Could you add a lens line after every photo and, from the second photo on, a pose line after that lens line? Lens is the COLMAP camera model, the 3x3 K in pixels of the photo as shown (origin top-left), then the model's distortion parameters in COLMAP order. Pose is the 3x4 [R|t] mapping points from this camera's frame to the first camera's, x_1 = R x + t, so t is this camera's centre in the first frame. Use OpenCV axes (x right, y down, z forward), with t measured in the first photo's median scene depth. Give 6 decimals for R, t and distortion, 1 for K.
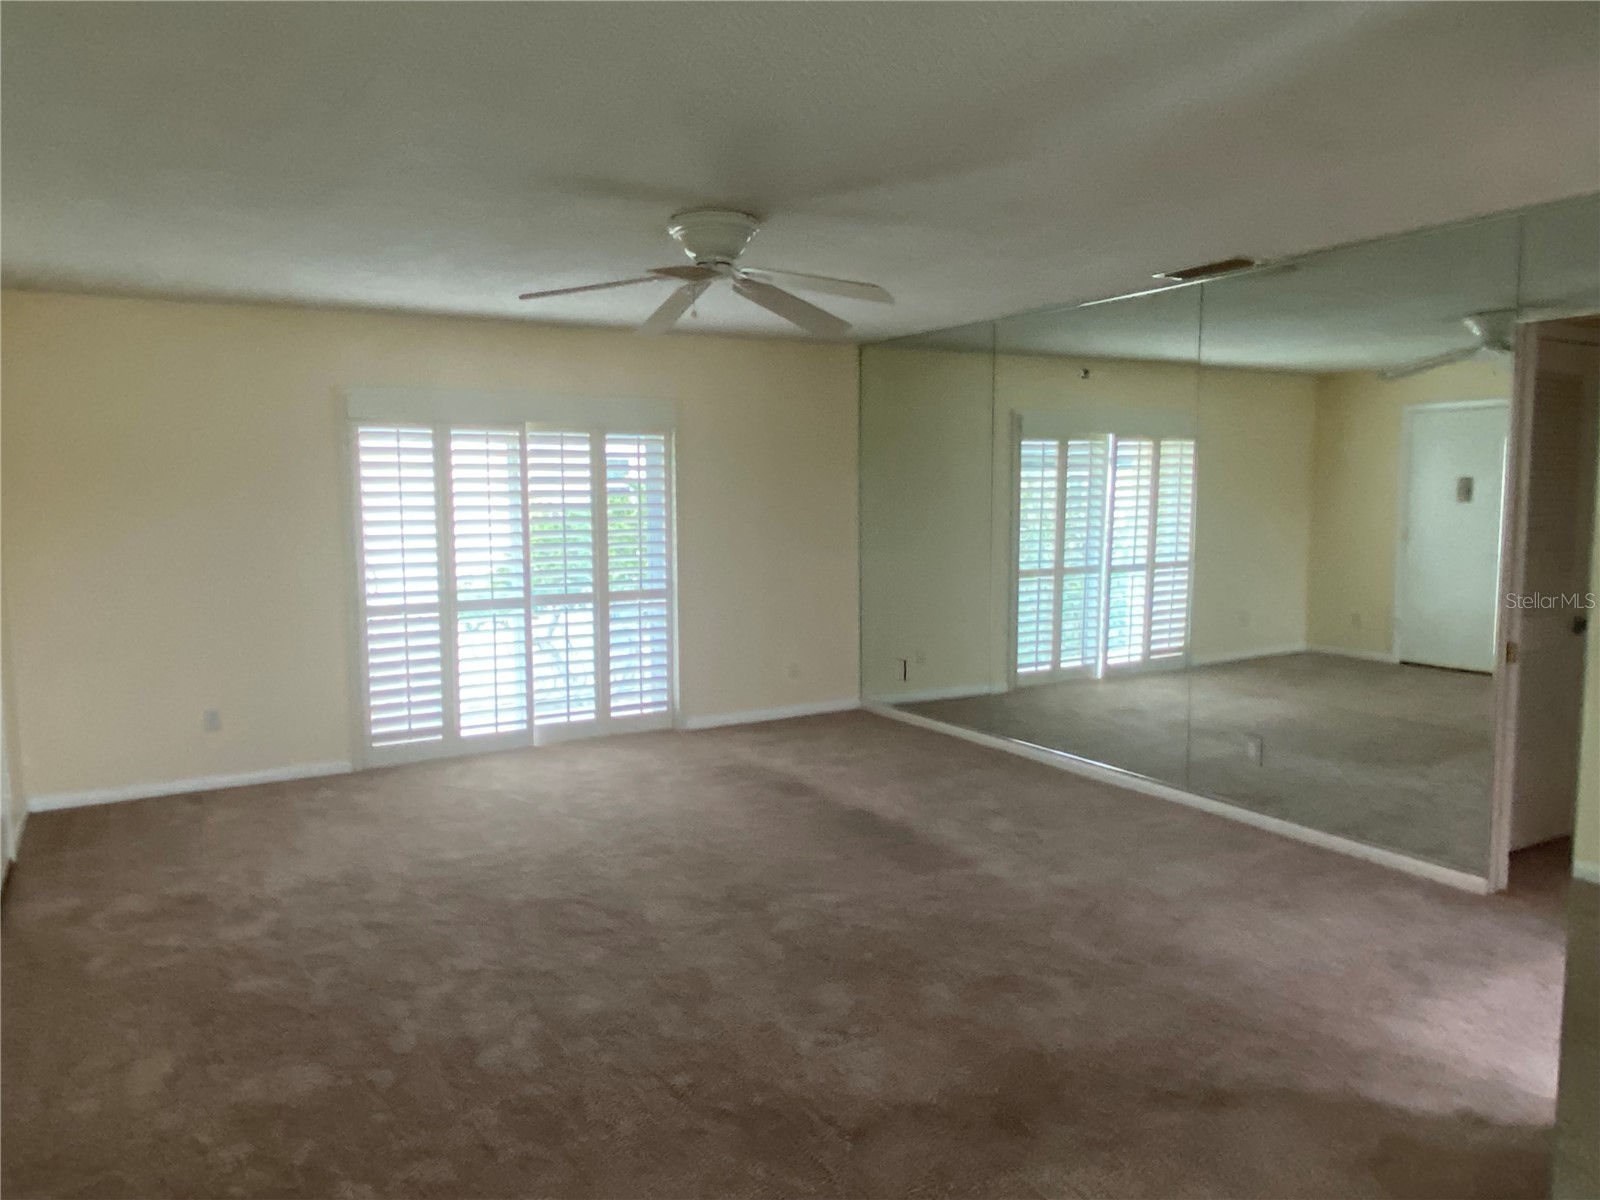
lens RADIAL K [[1152.0, 0, 800.0], [0, 1152.0, 600.0], [0, 0, 1]] dist [0.110400, -0.131505]
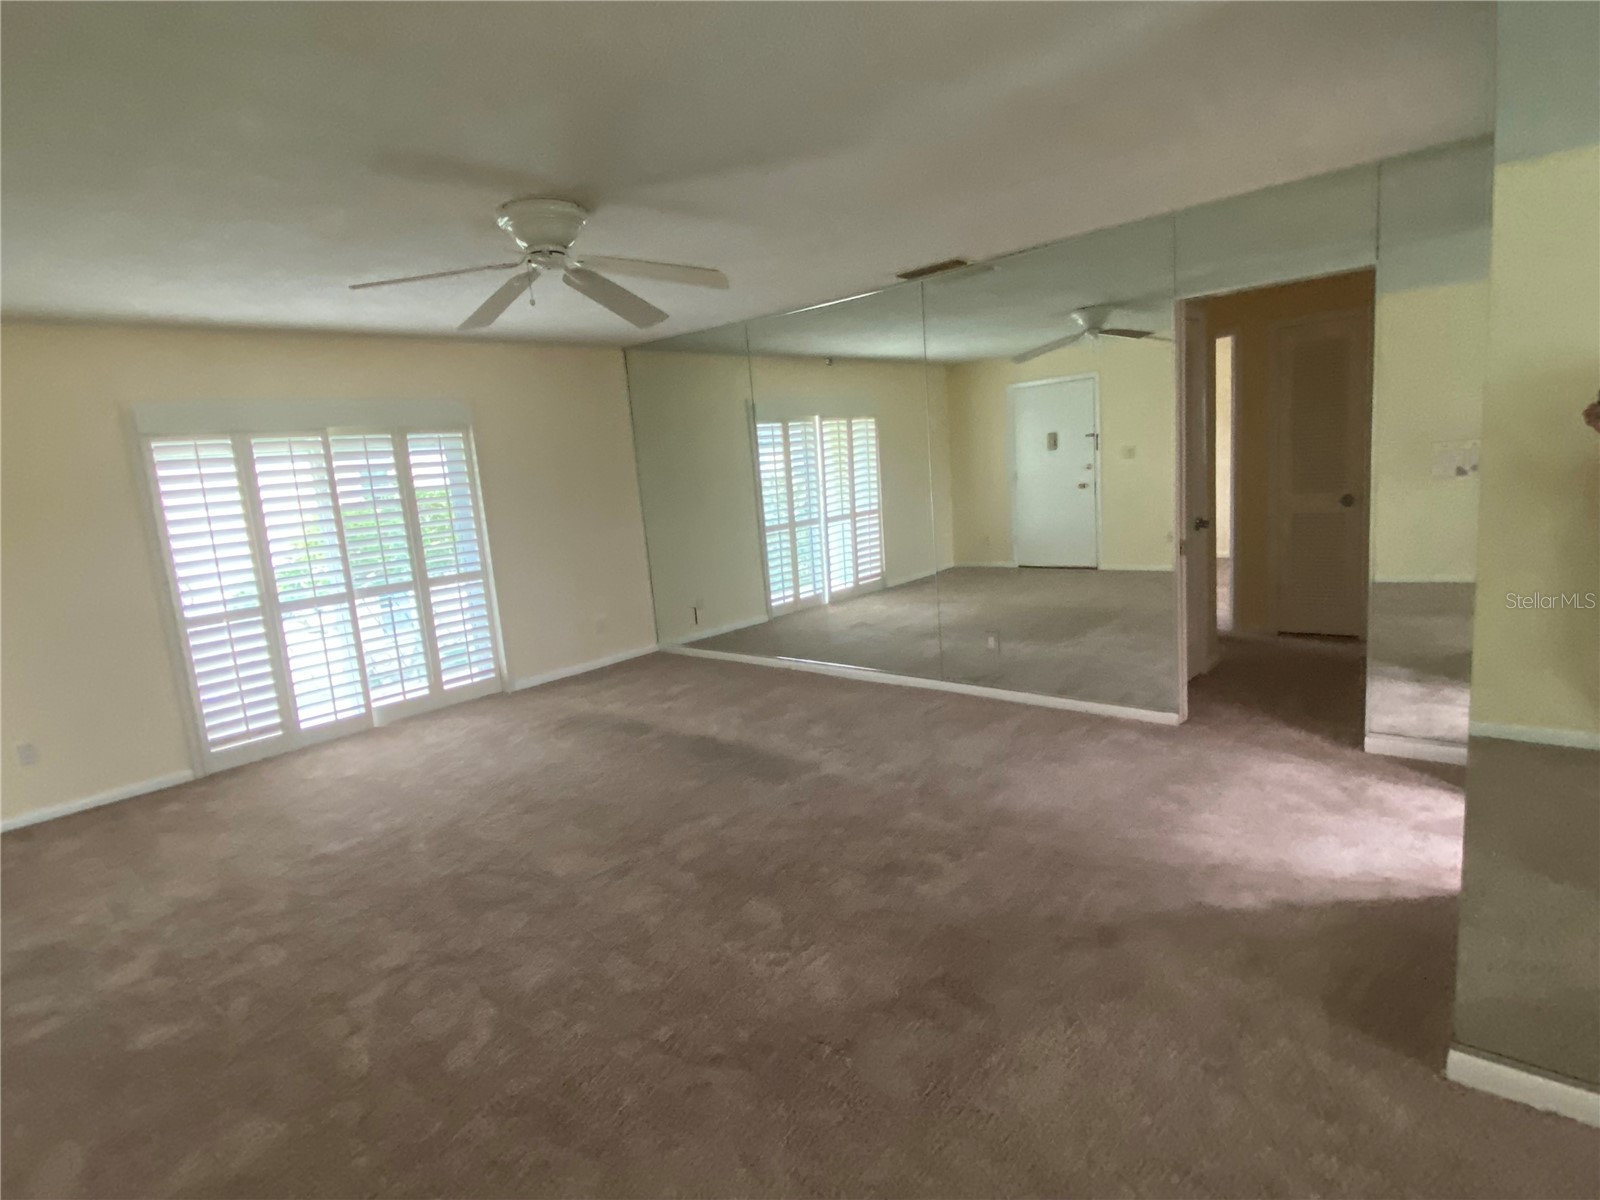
lens RADIAL K [[861.6, 0, 800.0], [0, 861.6, 600.0], [0, 0, 1]] dist [0.085799, -0.087451]
pose [[0.950846, -0.117506, 0.286503, -0.078979], [0.102936, 0.992532, 0.065452, -0.005428], [-0.292054, -0.032744, 0.955841, 0.112235]]
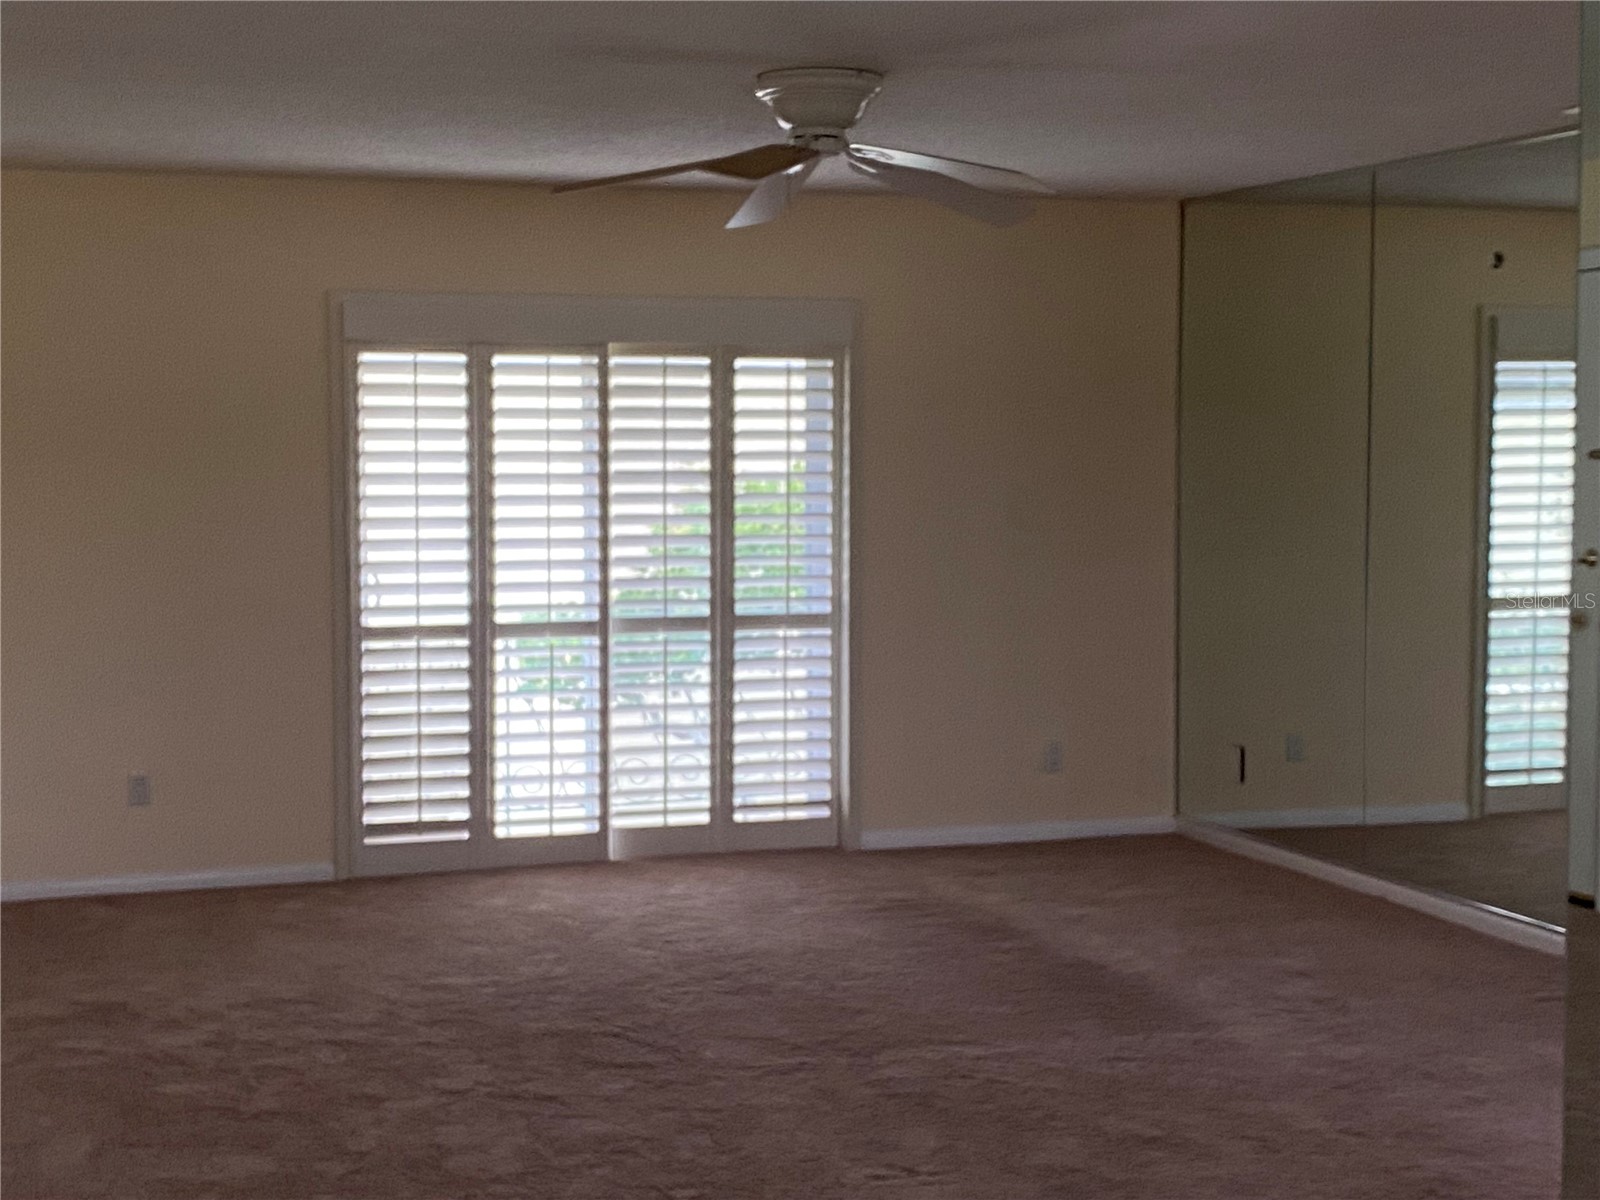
lens RADIAL K [[2429.0, 0, 800.0], [0, 2429.0, 600.0], [0, 0, 1]] dist [0.153081, -0.067967]
pose [[0.980854, 0.018520, -0.193862, 0.134450], [-0.024443, 0.999303, -0.028205, 0.023371], [0.193205, 0.032403, 0.980623, -0.293865]]
